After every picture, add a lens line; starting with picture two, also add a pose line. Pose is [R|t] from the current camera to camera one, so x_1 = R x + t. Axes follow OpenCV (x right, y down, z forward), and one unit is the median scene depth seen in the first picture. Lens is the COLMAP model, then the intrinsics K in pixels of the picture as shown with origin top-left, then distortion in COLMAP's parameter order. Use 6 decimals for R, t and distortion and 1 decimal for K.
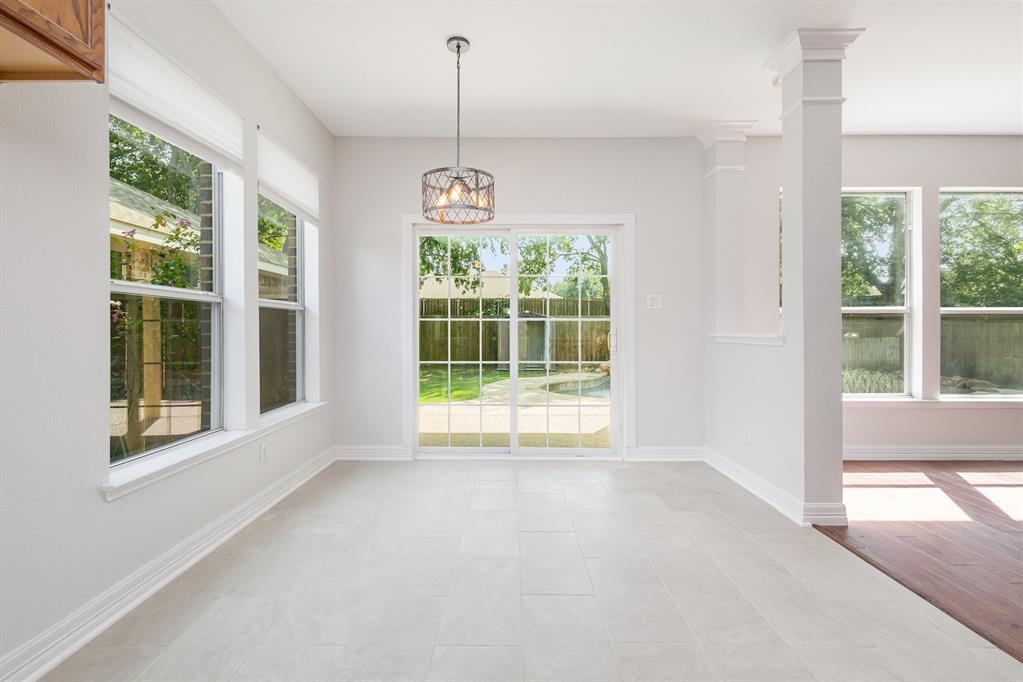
lens RADIAL K [[471.7, 0, 510.1], [0, 471.7, 334.9], [0, 0, 1]] dist [0.006285, 0.000509]
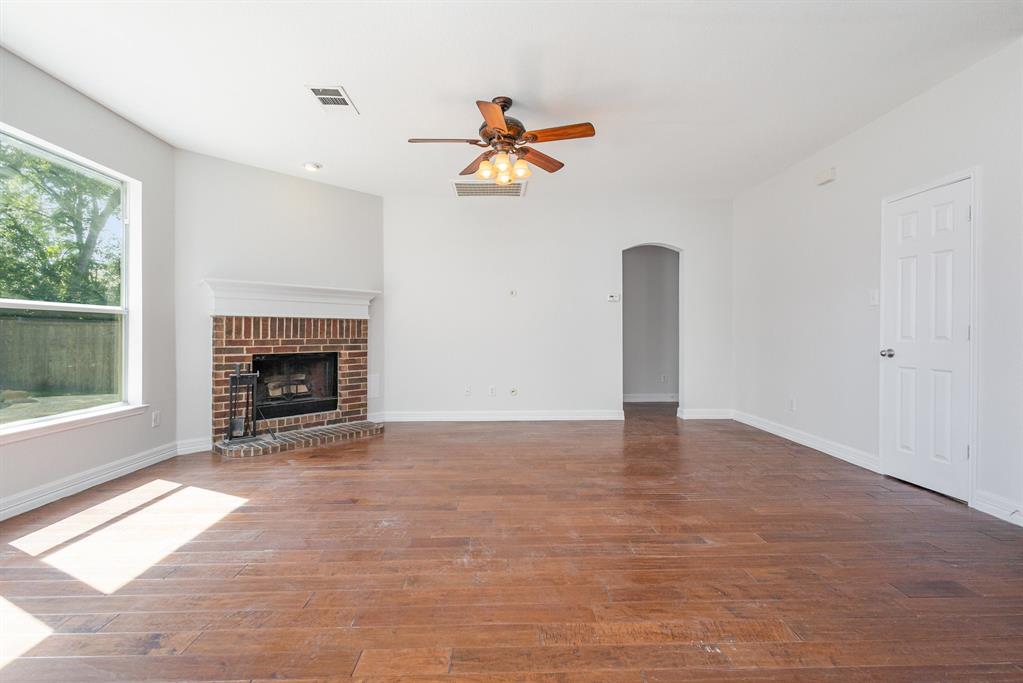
lens RADIAL K [[471.7, 0, 509.5], [0, 471.7, 333.0], [0, 0, 1]] dist [0.006285, 0.000509]
pose [[-0.026211, 0.007952, 0.999625, 0.069861], [0.003977, 0.999961, -0.007851, 0.000305], [-0.999649, 0.003770, -0.026242, 0.087664]]
